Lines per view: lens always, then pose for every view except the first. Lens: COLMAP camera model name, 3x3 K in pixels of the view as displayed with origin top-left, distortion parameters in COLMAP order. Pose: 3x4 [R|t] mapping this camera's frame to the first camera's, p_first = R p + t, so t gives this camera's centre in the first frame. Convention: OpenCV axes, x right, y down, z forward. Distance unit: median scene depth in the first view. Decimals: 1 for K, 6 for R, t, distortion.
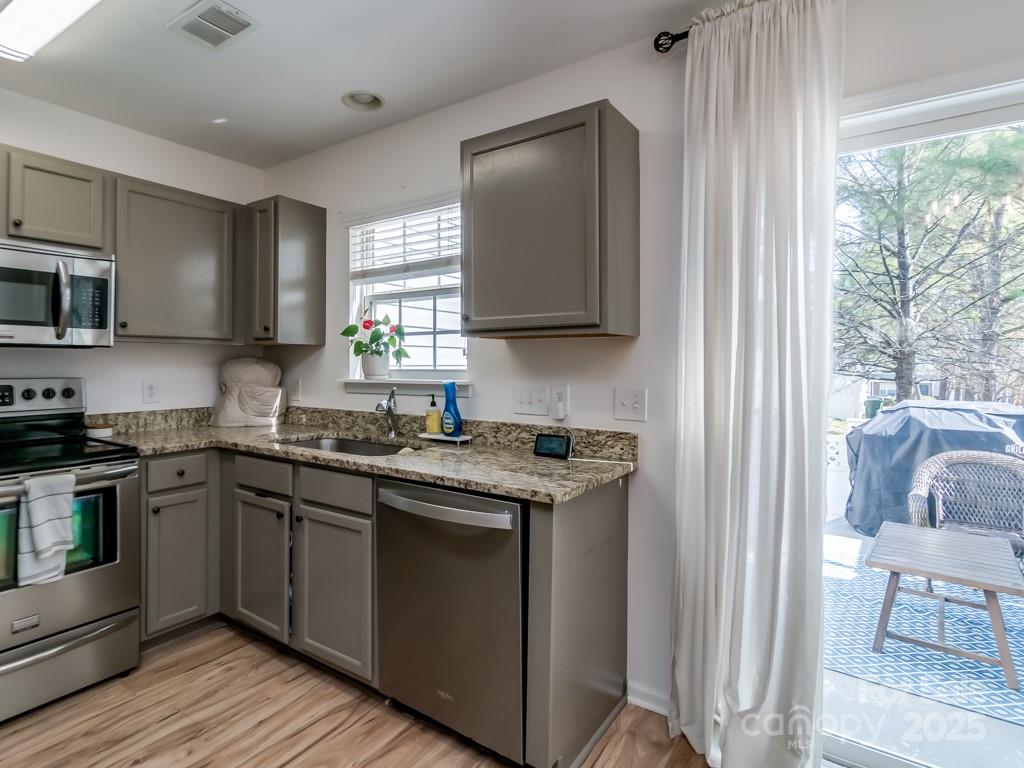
lens RADIAL K [[511.3, 0, 509.1], [0, 511.3, 378.2], [0, 0, 1]] dist [-0.002701, -0.001065]
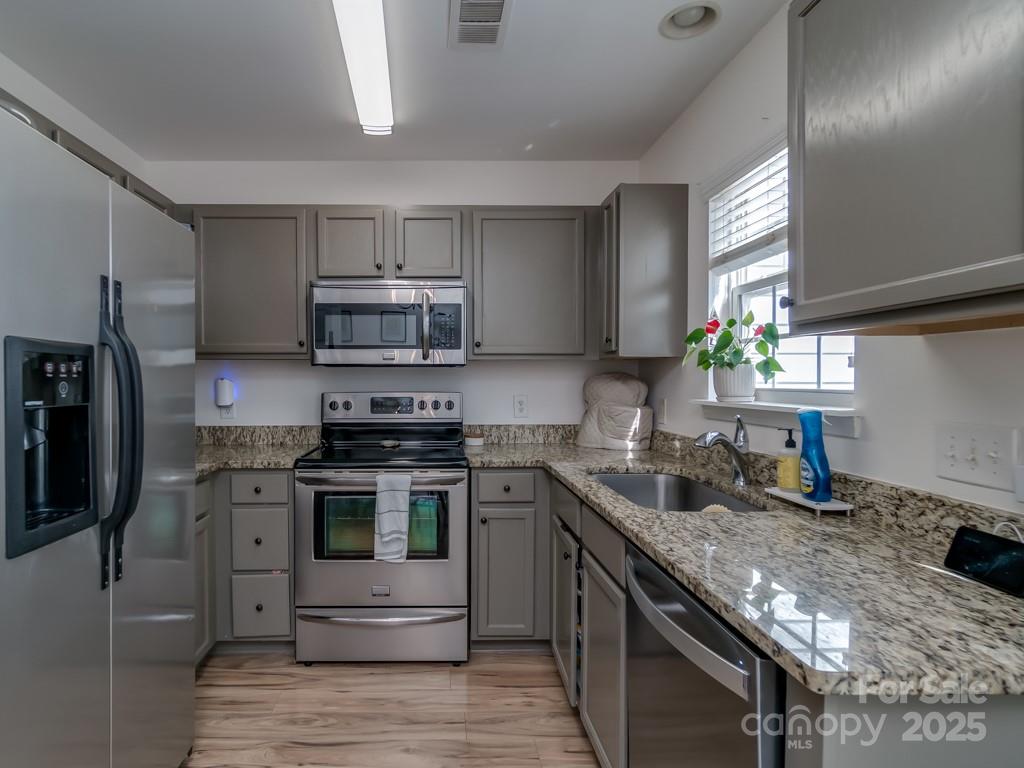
lens RADIAL K [[554.7, 0, 512.0], [0, 554.7, 396.0], [0, 0, 1]] dist [0.000196, 0.000104]
pose [[0.578767, 0.025140, -0.815105, 0.215908], [-0.022353, 0.999638, 0.014959, -0.011830], [0.815186, 0.009562, 0.579120, 0.318858]]
